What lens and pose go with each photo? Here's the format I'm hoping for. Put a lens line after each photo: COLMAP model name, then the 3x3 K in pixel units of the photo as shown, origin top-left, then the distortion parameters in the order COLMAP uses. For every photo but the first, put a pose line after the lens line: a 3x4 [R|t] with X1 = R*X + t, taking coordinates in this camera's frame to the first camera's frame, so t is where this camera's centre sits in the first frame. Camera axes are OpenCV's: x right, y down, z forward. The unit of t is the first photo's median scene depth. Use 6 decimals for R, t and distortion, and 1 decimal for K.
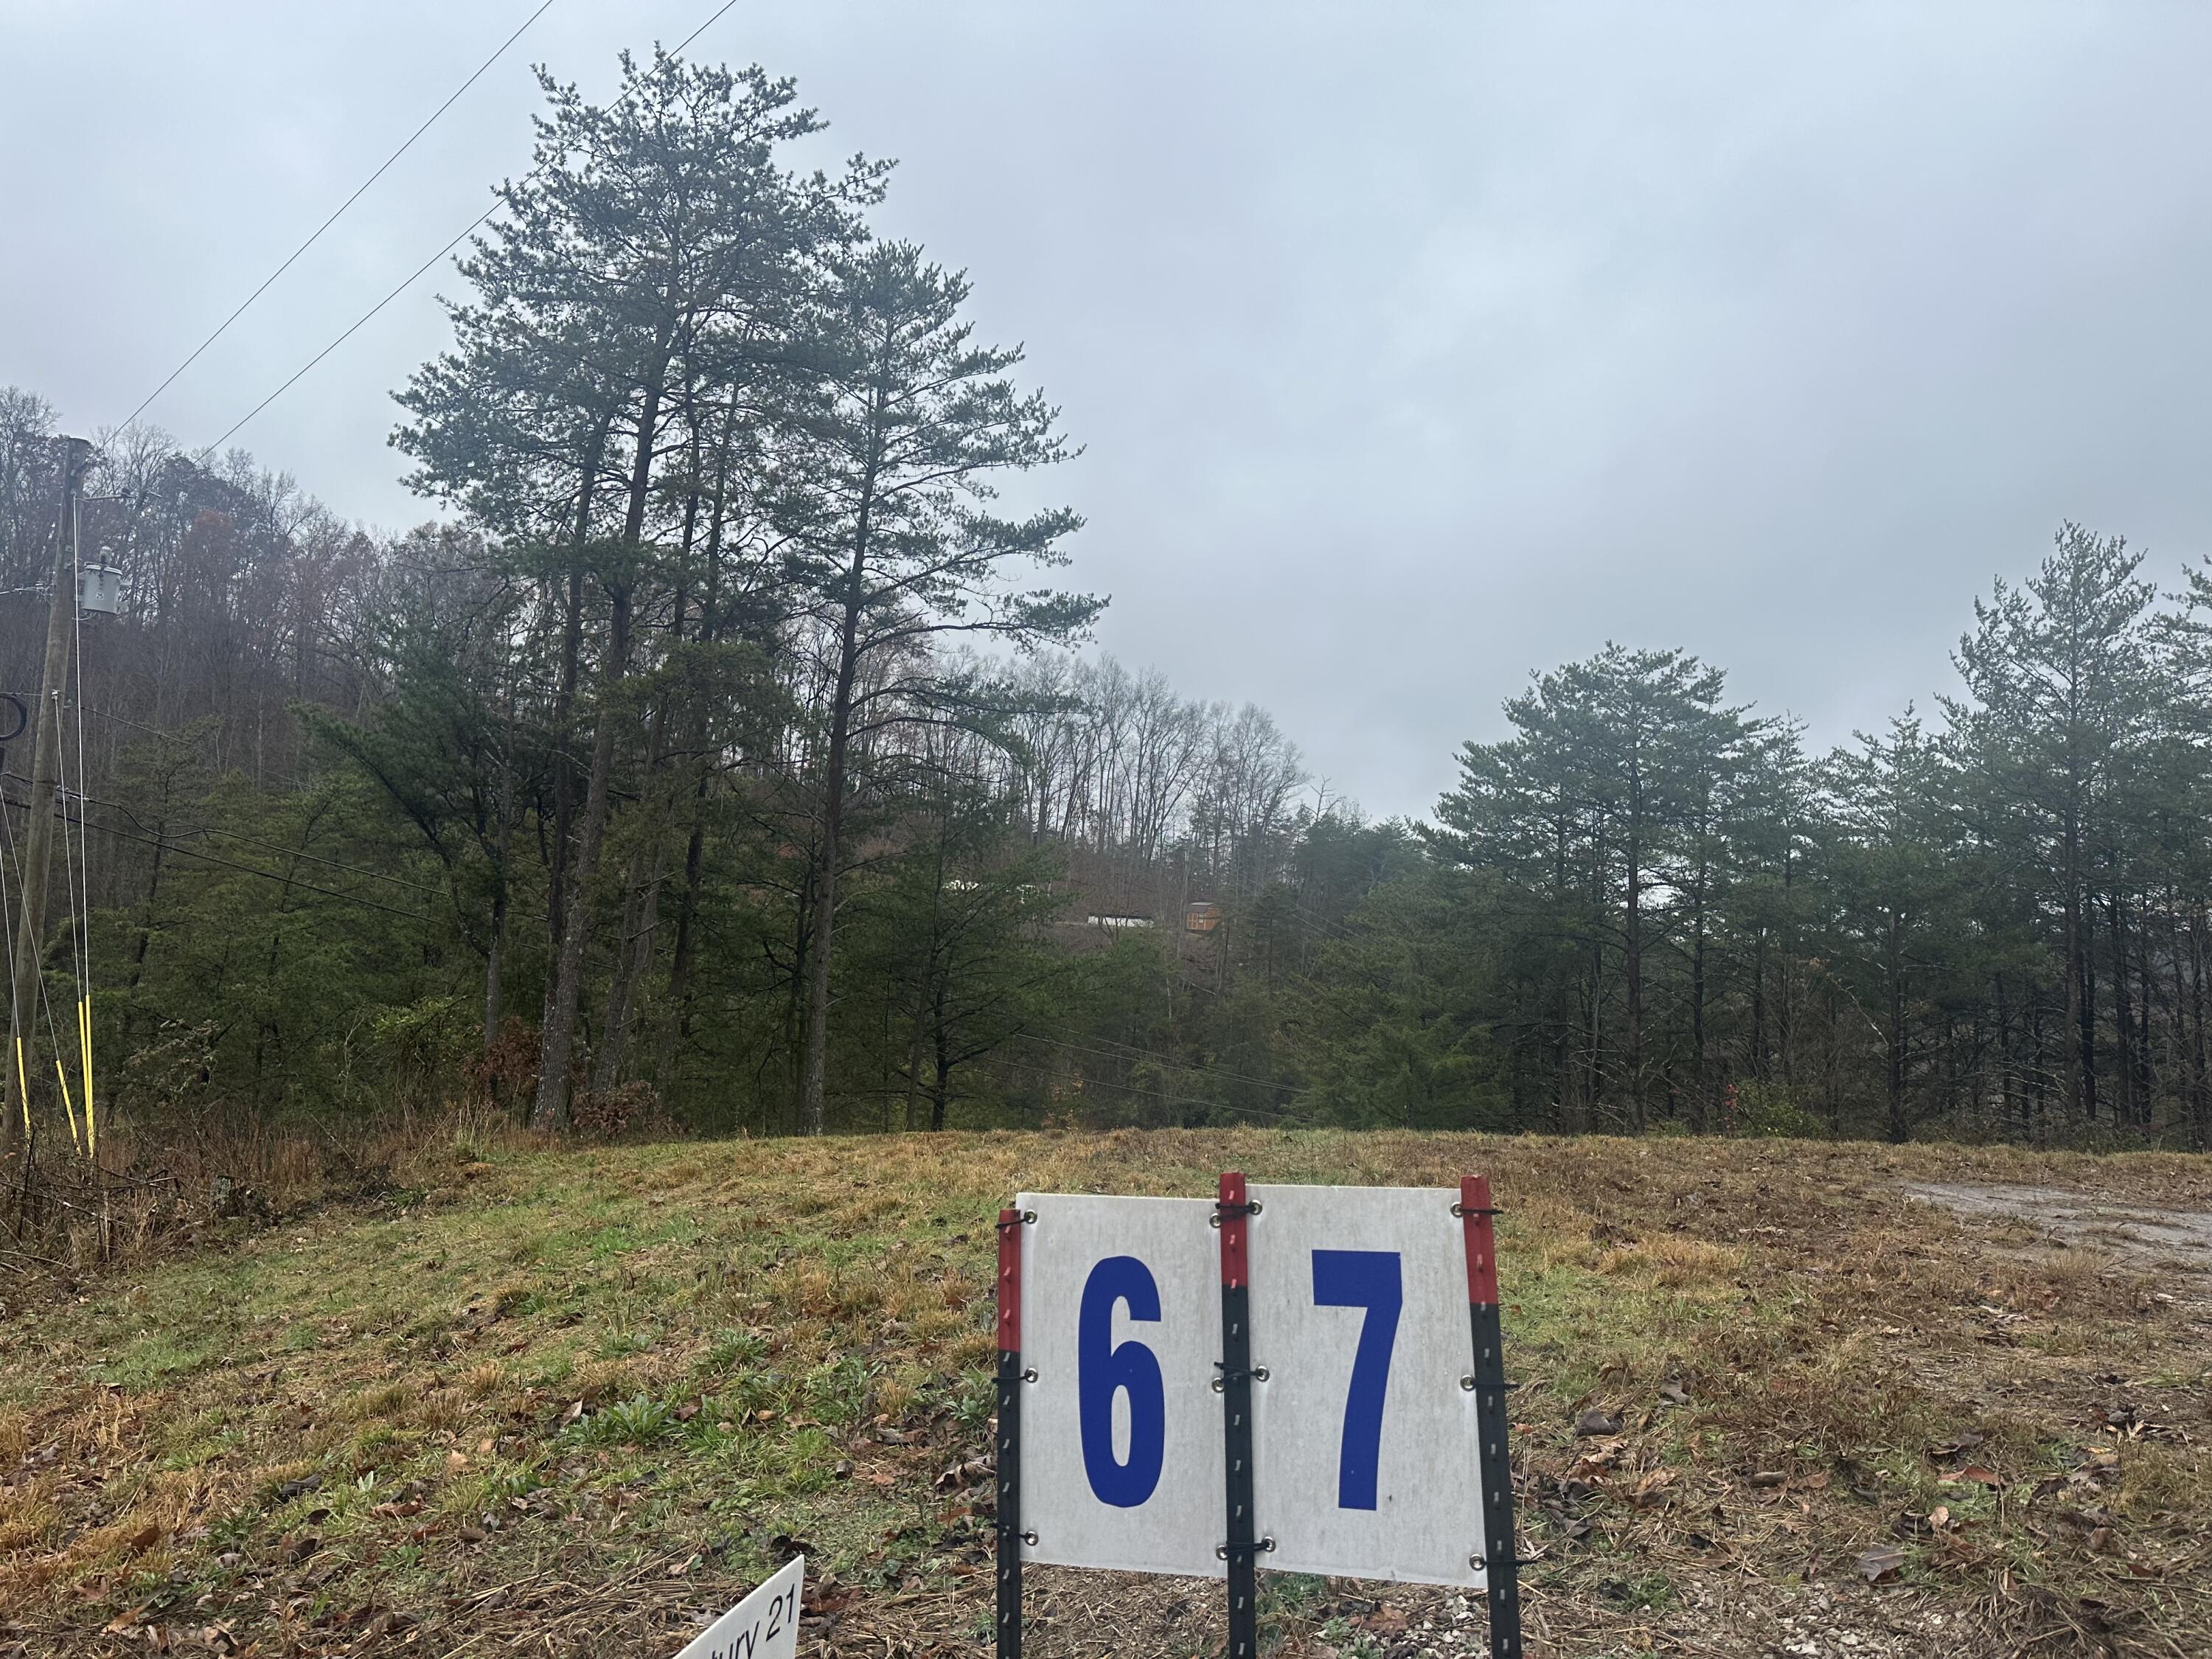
lens RADIAL K [[1542.6, 0, 1097.1], [0, 1542.6, 833.3], [0, 0, 1]] dist [0.073060, -0.085296]
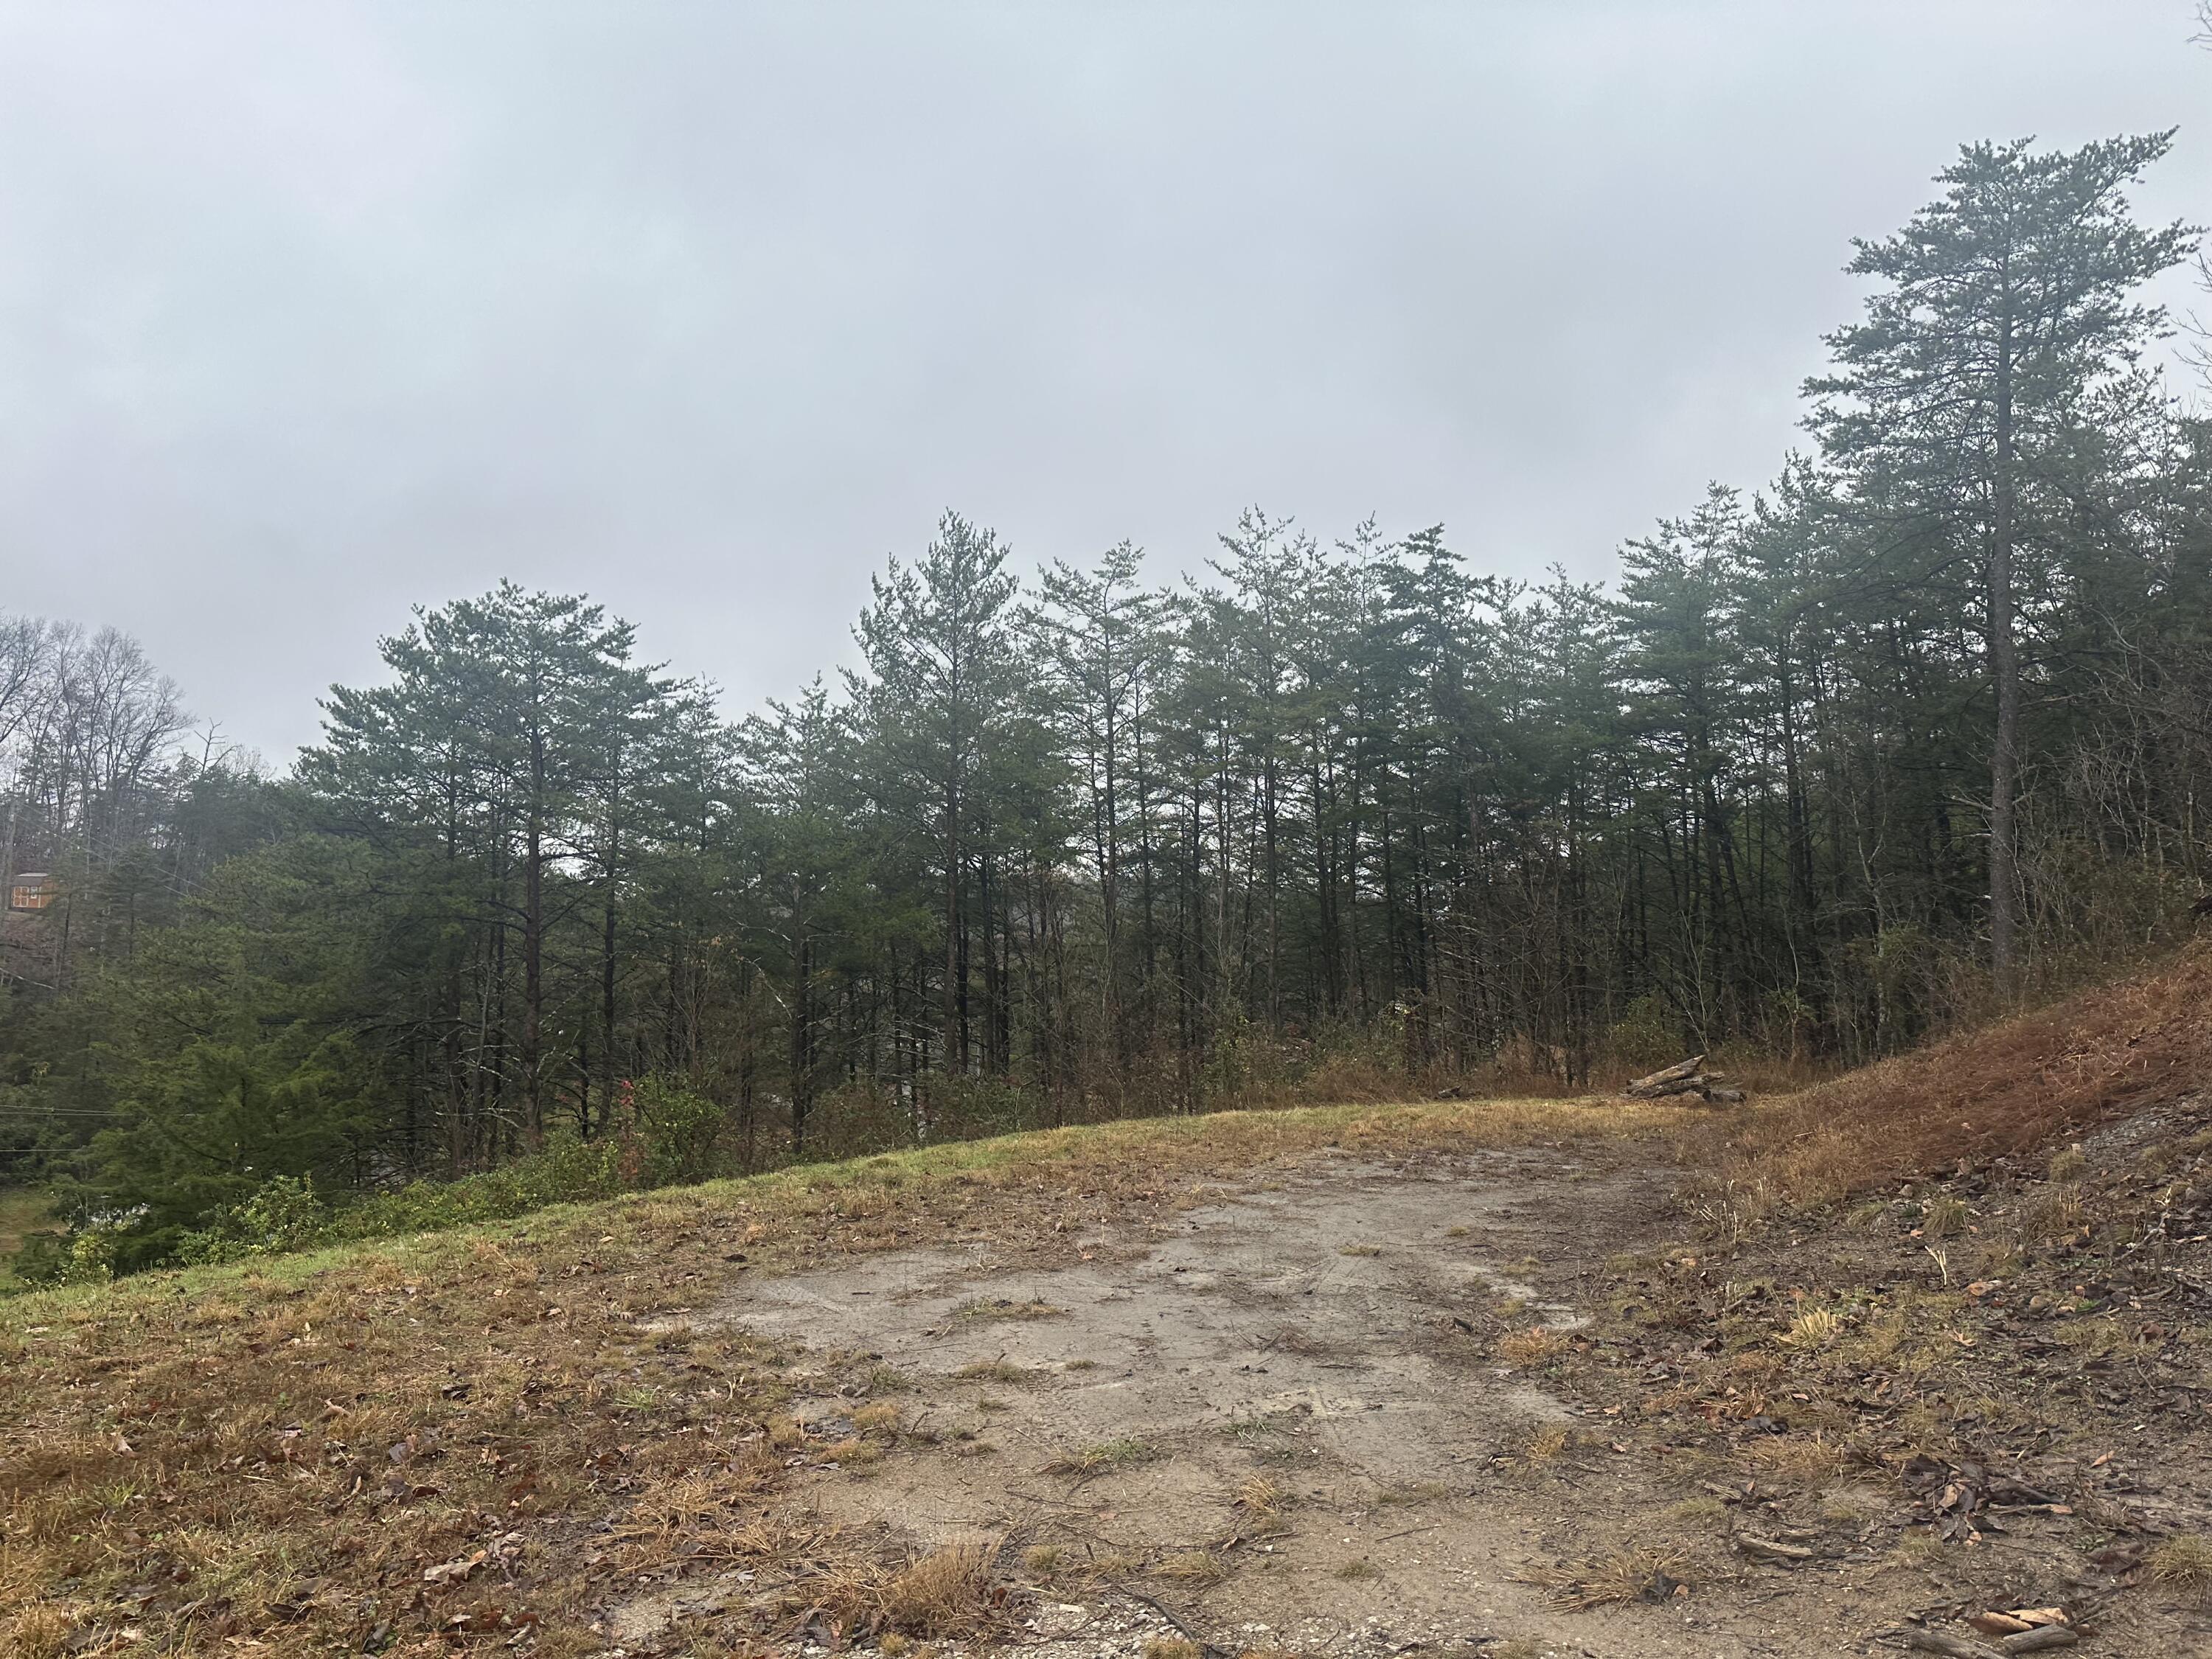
lens RADIAL K [[1542.6, 0, 1114.9], [0, 1542.6, 844.2], [0, 0, 1]] dist [0.073060, -0.085296]
pose [[0.789791, -0.006935, 0.613337, 0.065938], [-0.013794, 0.999482, 0.029064, -0.005103], [-0.613221, -0.031415, 0.789286, 0.101665]]
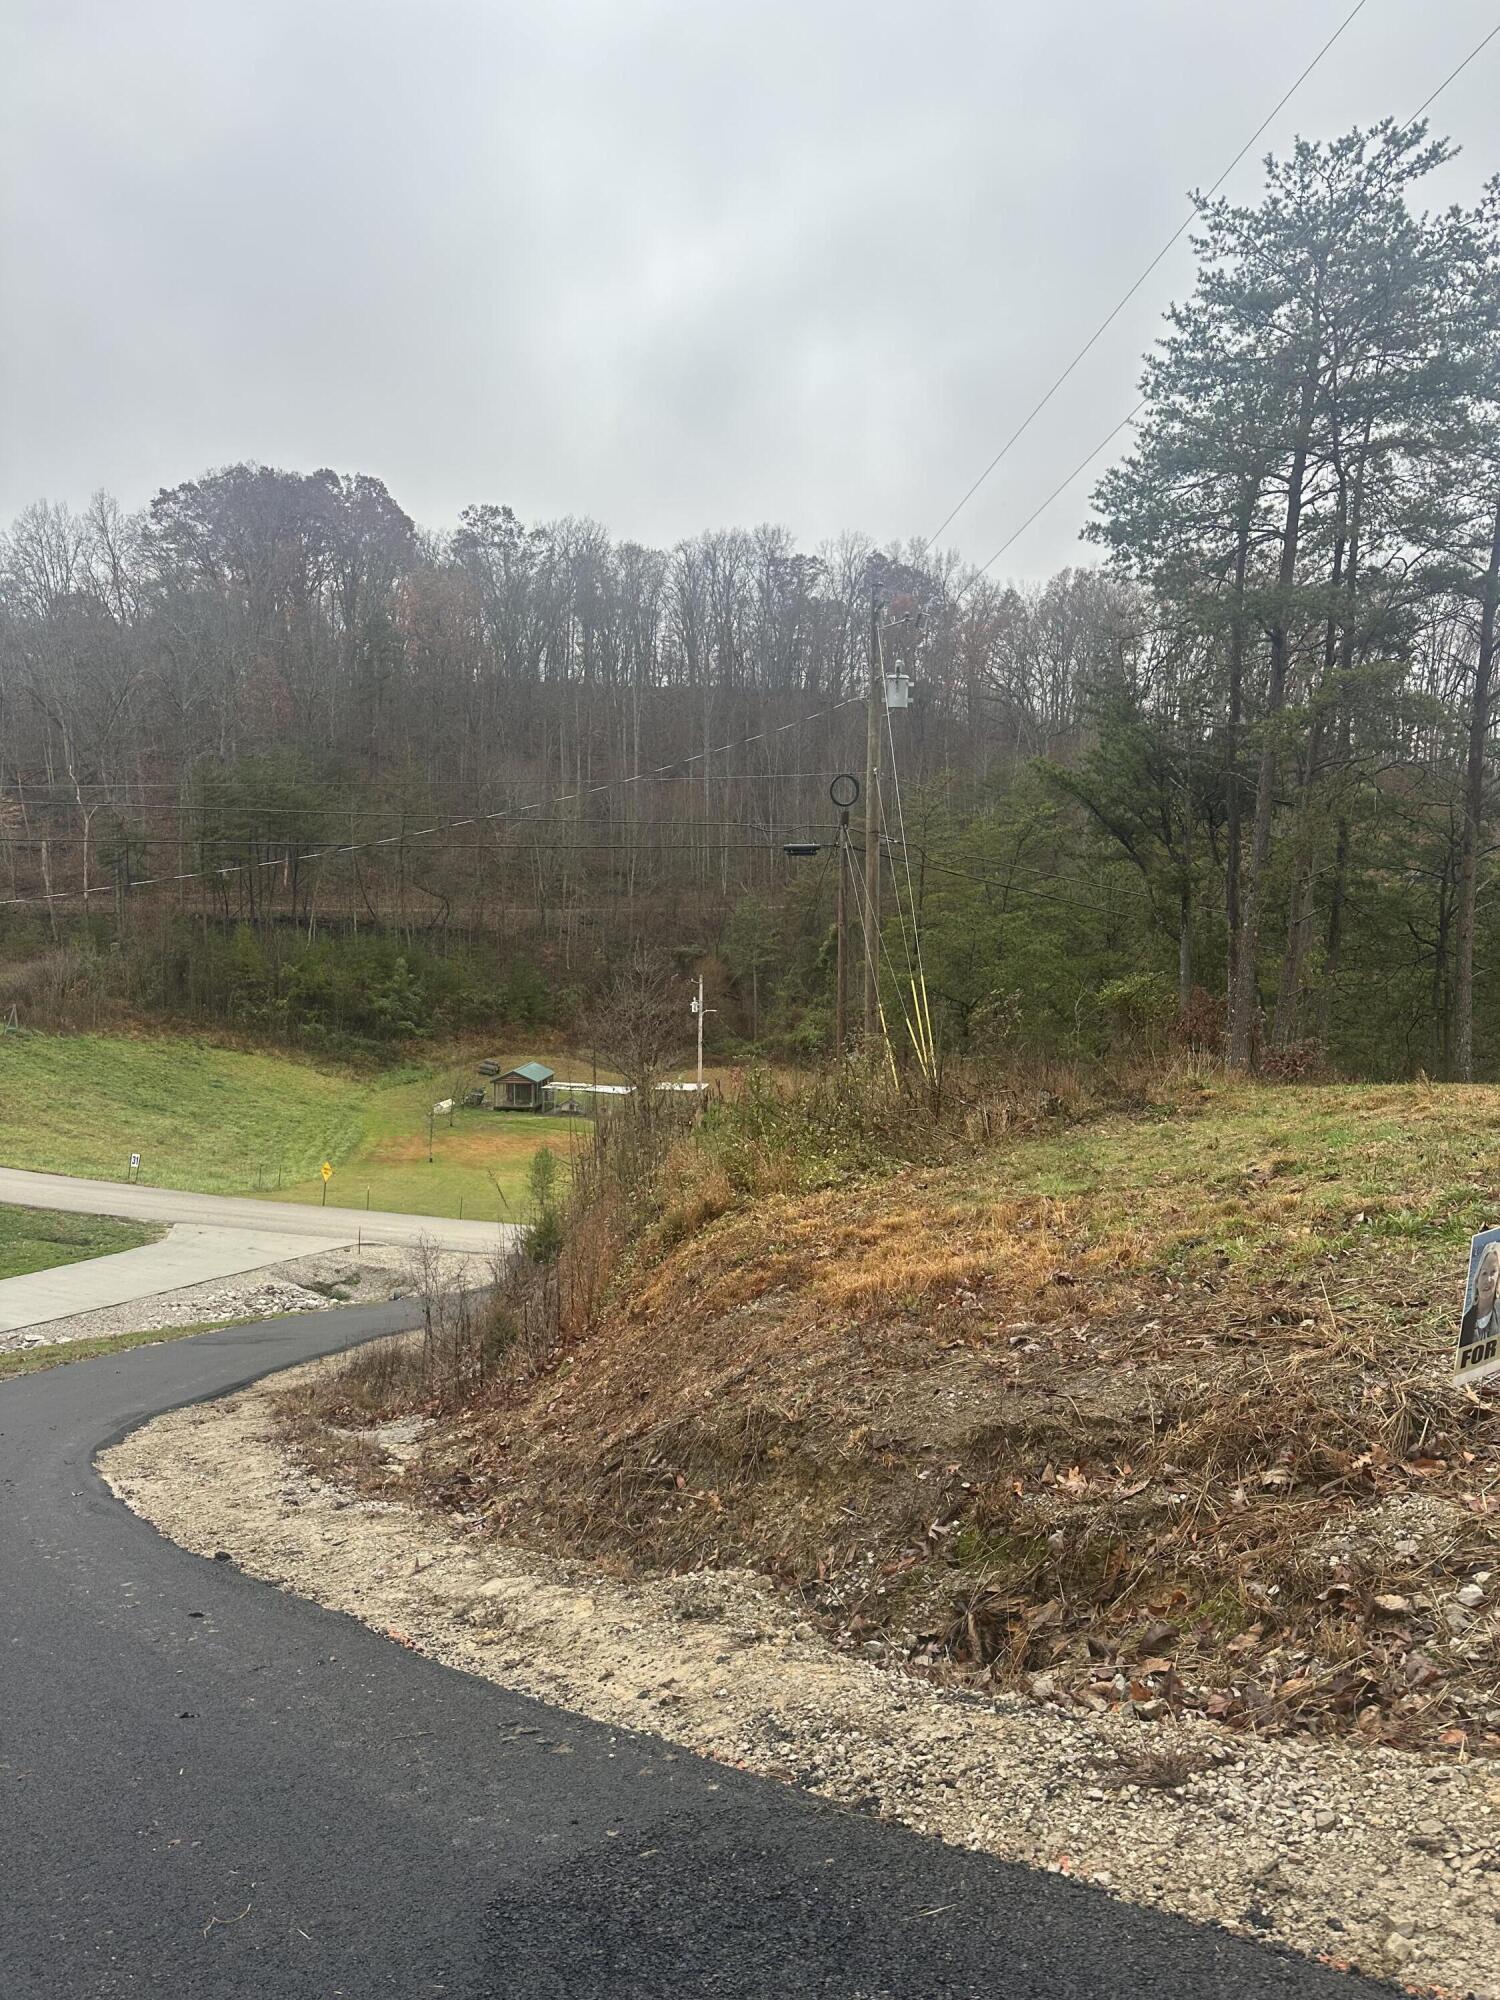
lens RADIAL K [[1394.7, 0, 762.8], [0, 1394.7, 1009.7], [0, 0, 1]] dist [0.073060, -0.085296]
pose [[0.811234, -0.002578, -0.584715, 0.002753], [0.077586, 0.991623, 0.103271, -0.005911], [0.579551, -0.129143, 0.804638, -0.075789]]
